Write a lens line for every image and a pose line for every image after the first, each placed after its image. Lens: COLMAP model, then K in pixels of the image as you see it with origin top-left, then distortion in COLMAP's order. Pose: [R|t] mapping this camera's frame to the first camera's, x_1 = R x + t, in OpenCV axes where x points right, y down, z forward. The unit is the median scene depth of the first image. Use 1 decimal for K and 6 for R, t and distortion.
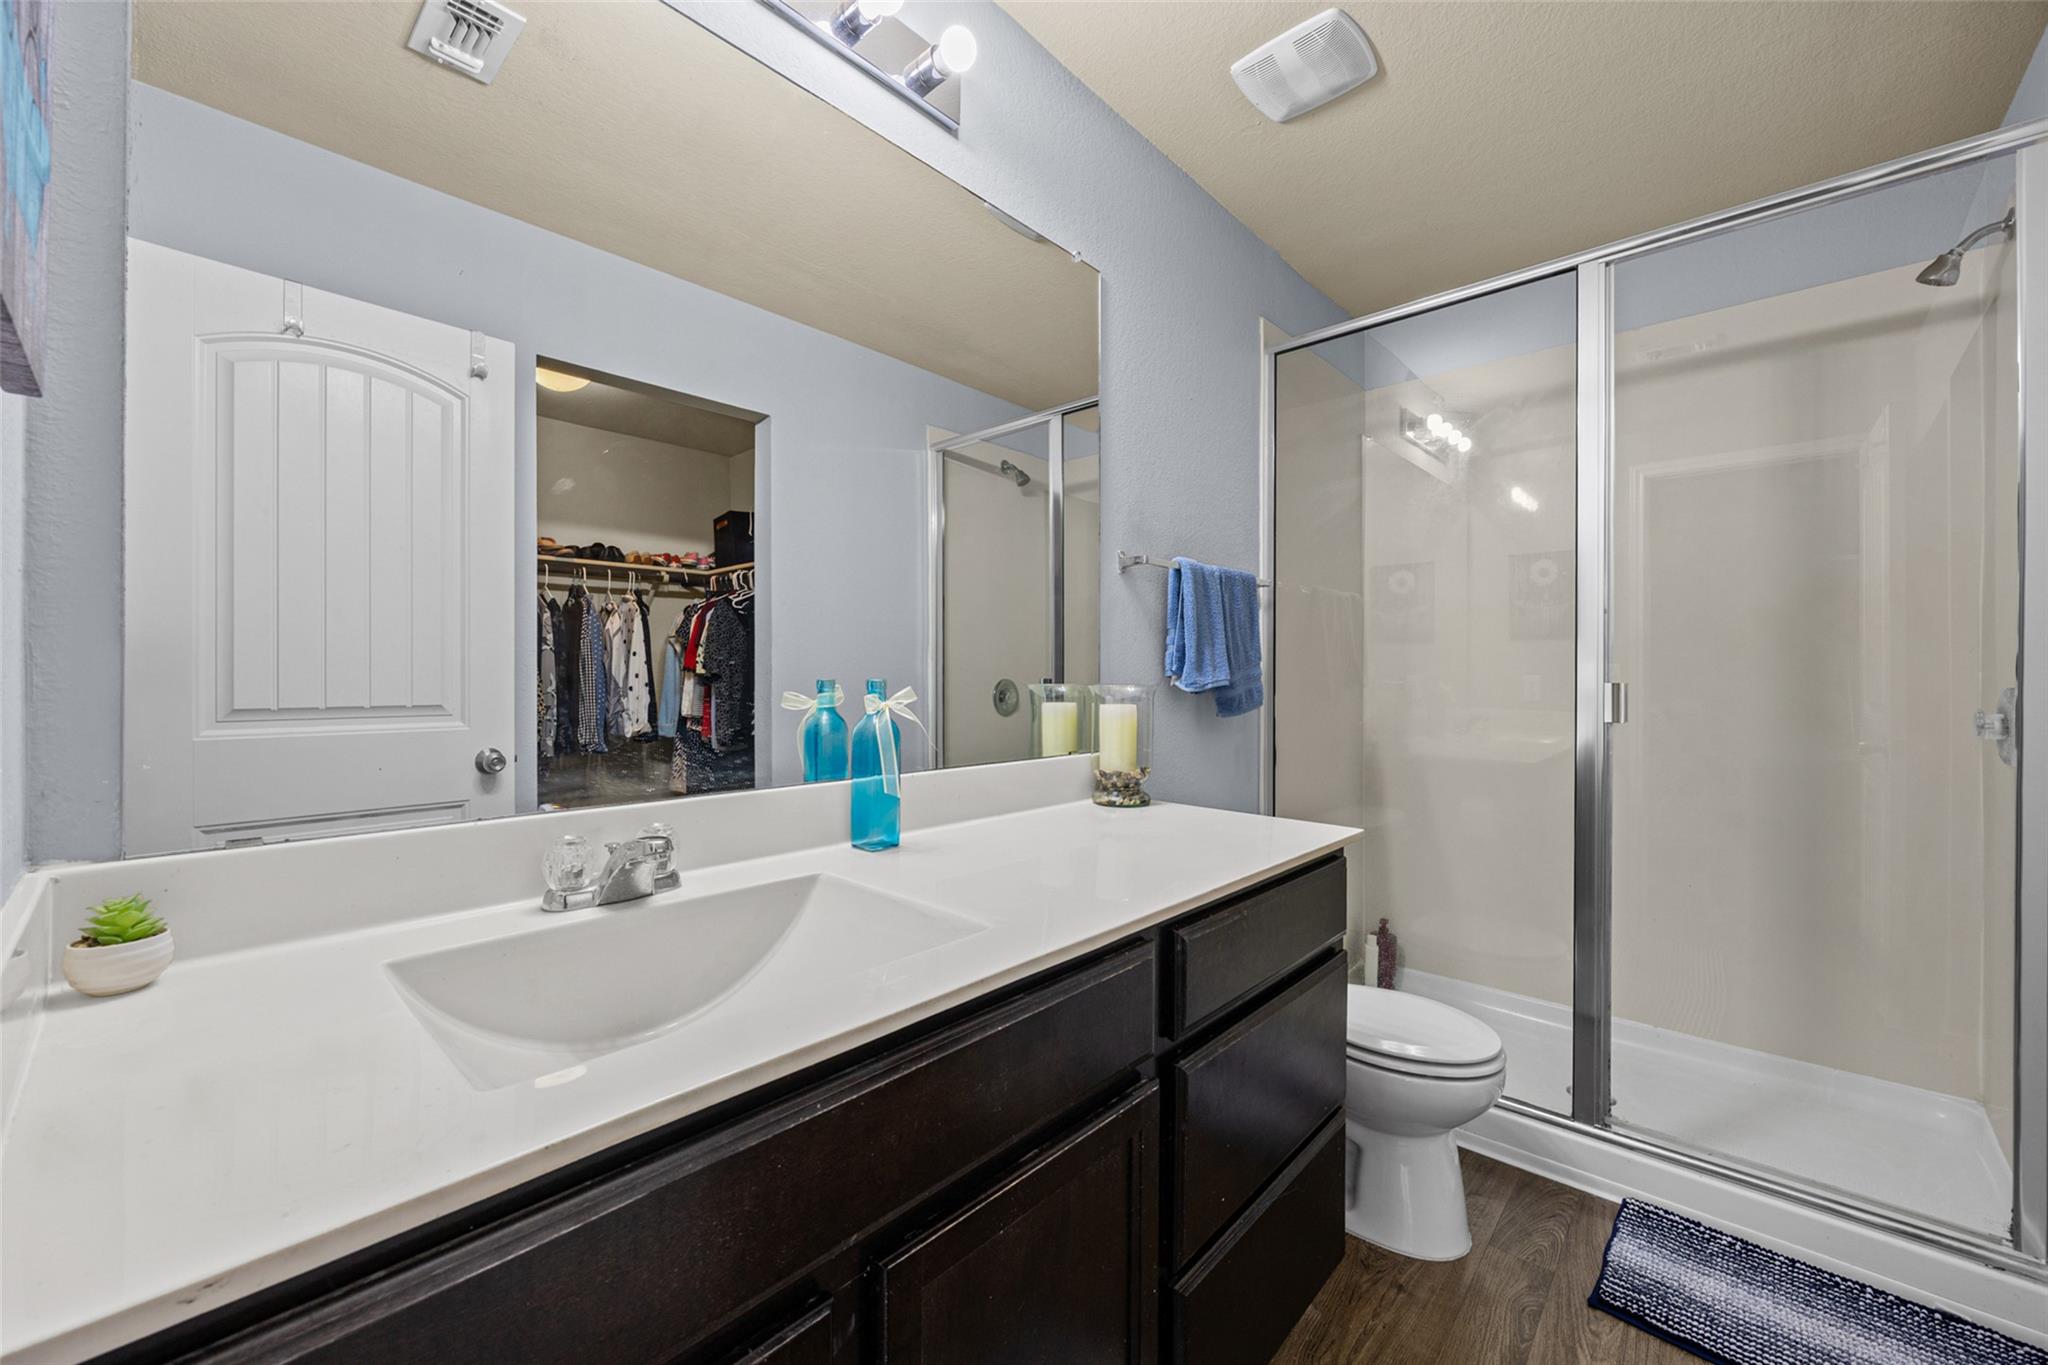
lens RADIAL K [[791.4, 0, 1016.6], [0, 791.4, 671.9], [0, 0, 1]] dist [-0.003826, 0.000184]
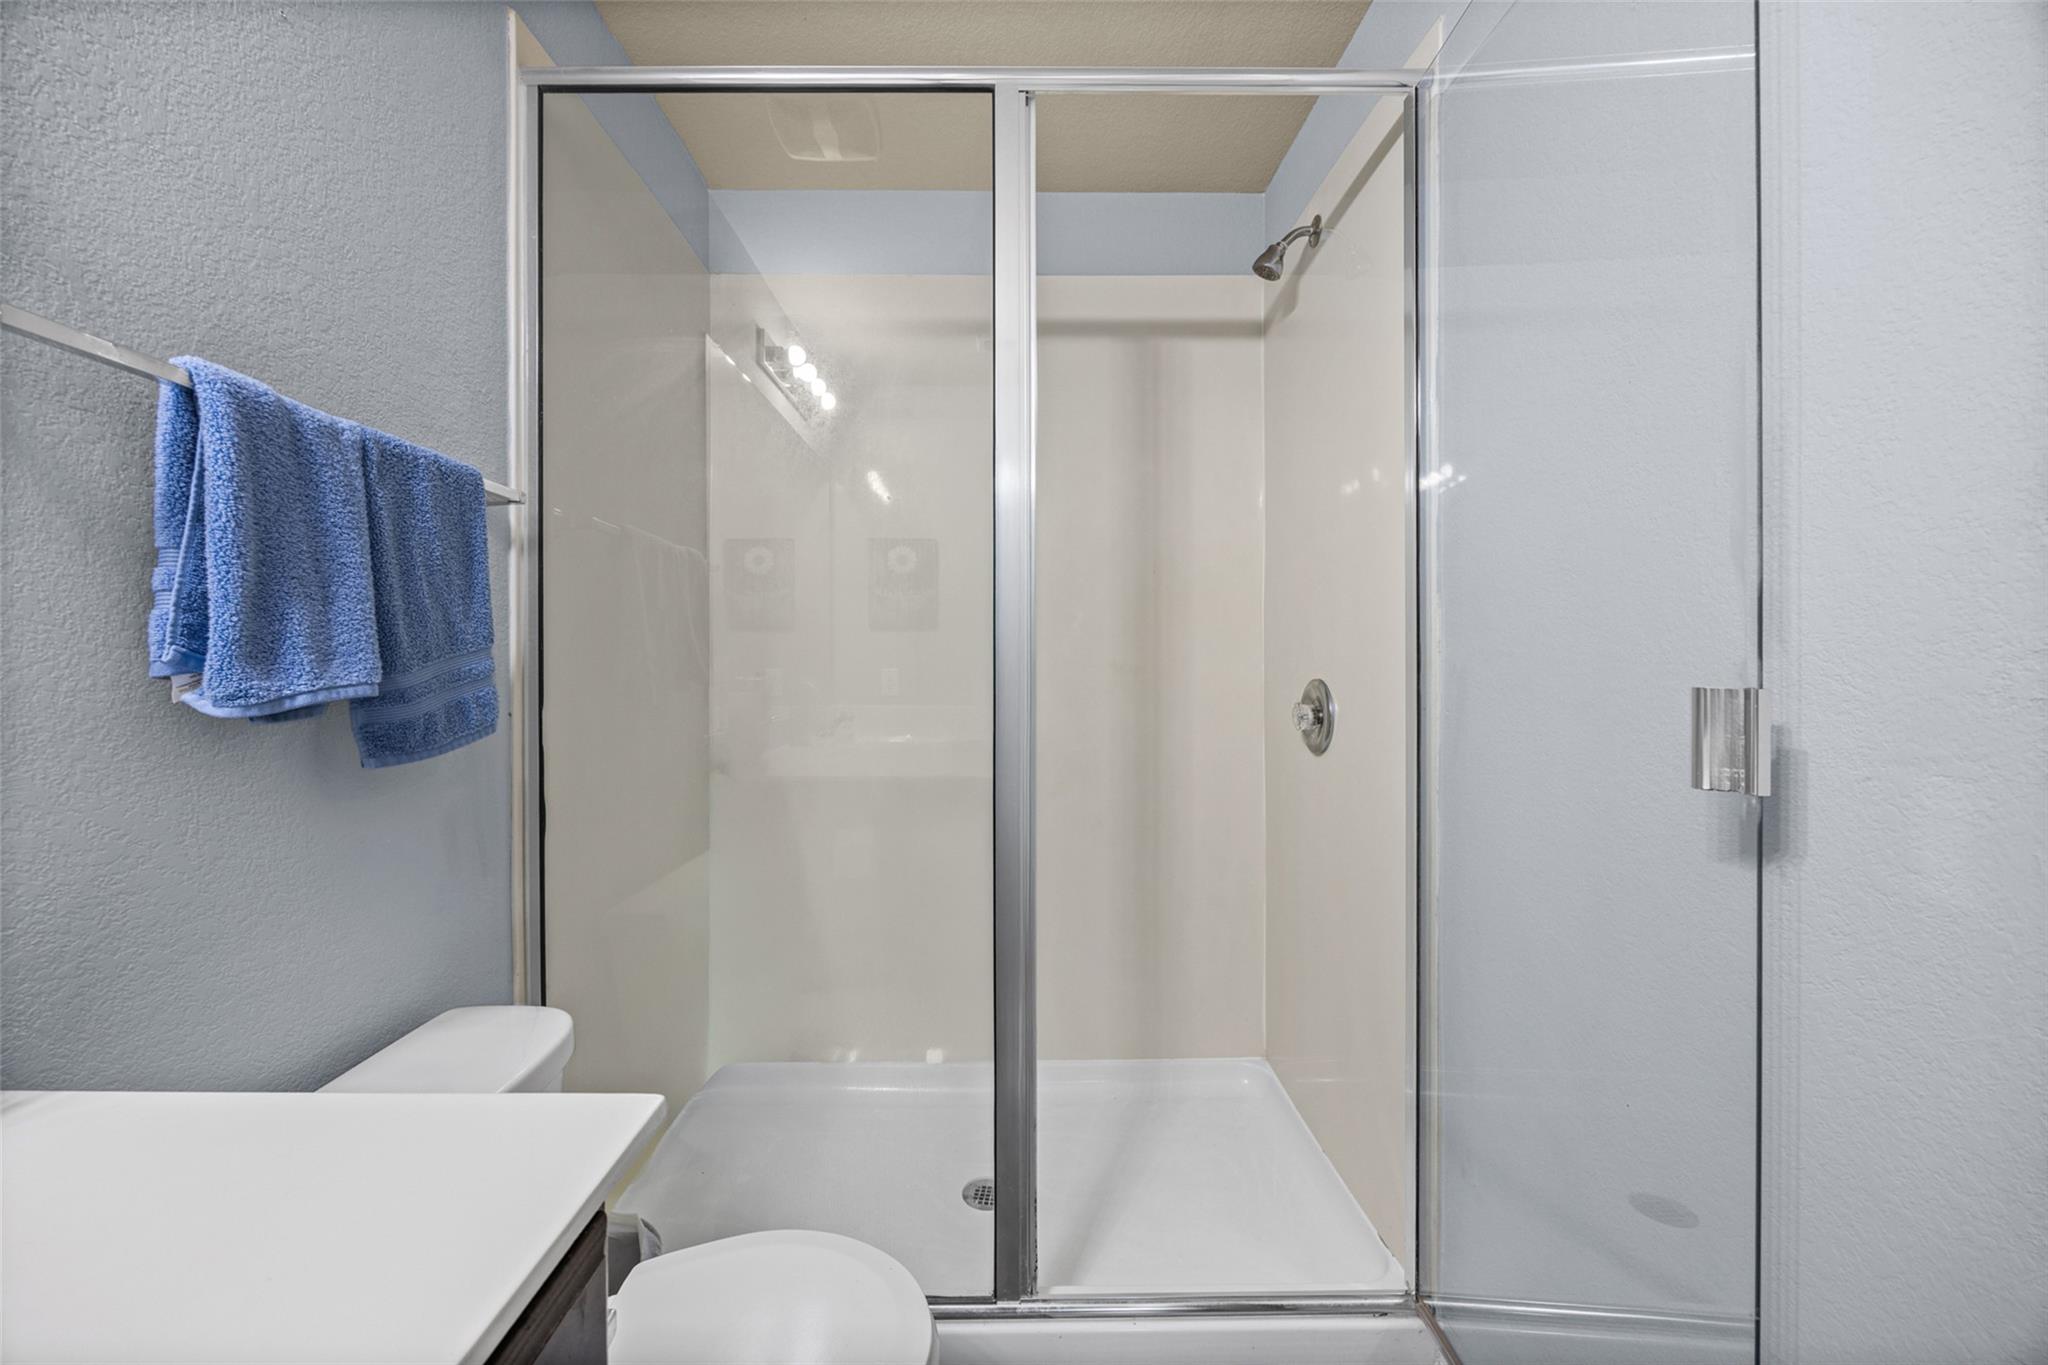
lens RADIAL K [[791.4, 0, 1016.6], [0, 791.4, 671.9], [0, 0, 1]] dist [-0.003826, 0.000184]
pose [[0.720495, -0.008199, 0.693412, 0.217758], [0.003463, 0.999960, 0.008225, 0.001142], [-0.693452, -0.003525, 0.720495, 0.444358]]
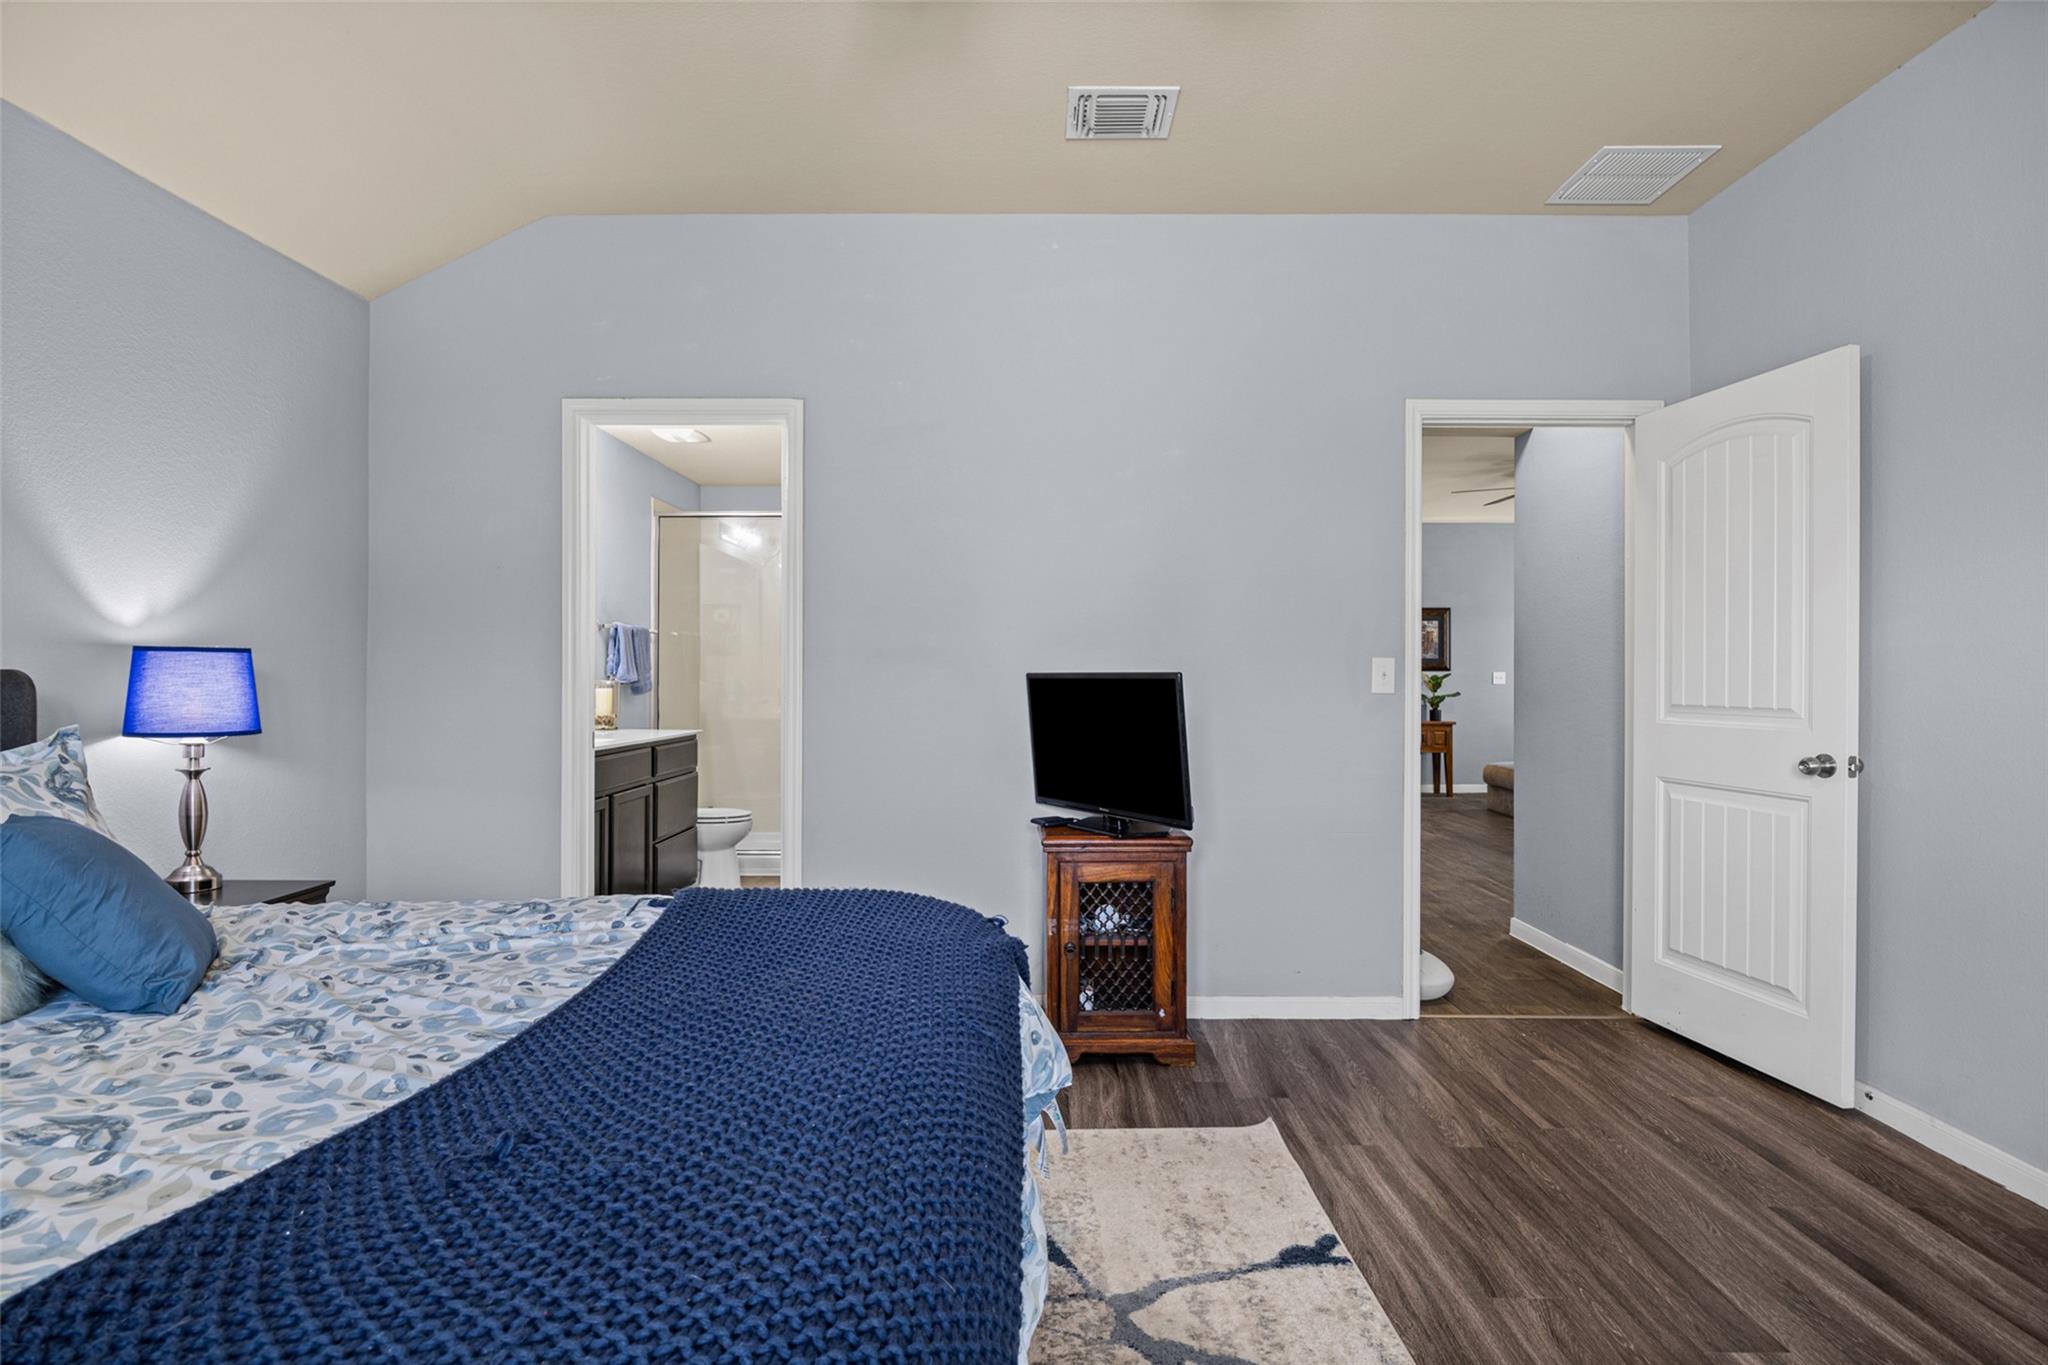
lens RADIAL K [[994.4, 0, 1032.7], [0, 994.4, 679.1], [0, 0, 1]] dist [-0.017543, 0.000453]
pose [[0.734840, 0.000099, 0.678240, -0.817690], [-0.004402, 0.999980, 0.004623, -0.005510], [-0.678226, -0.006383, 0.734826, -1.793455]]
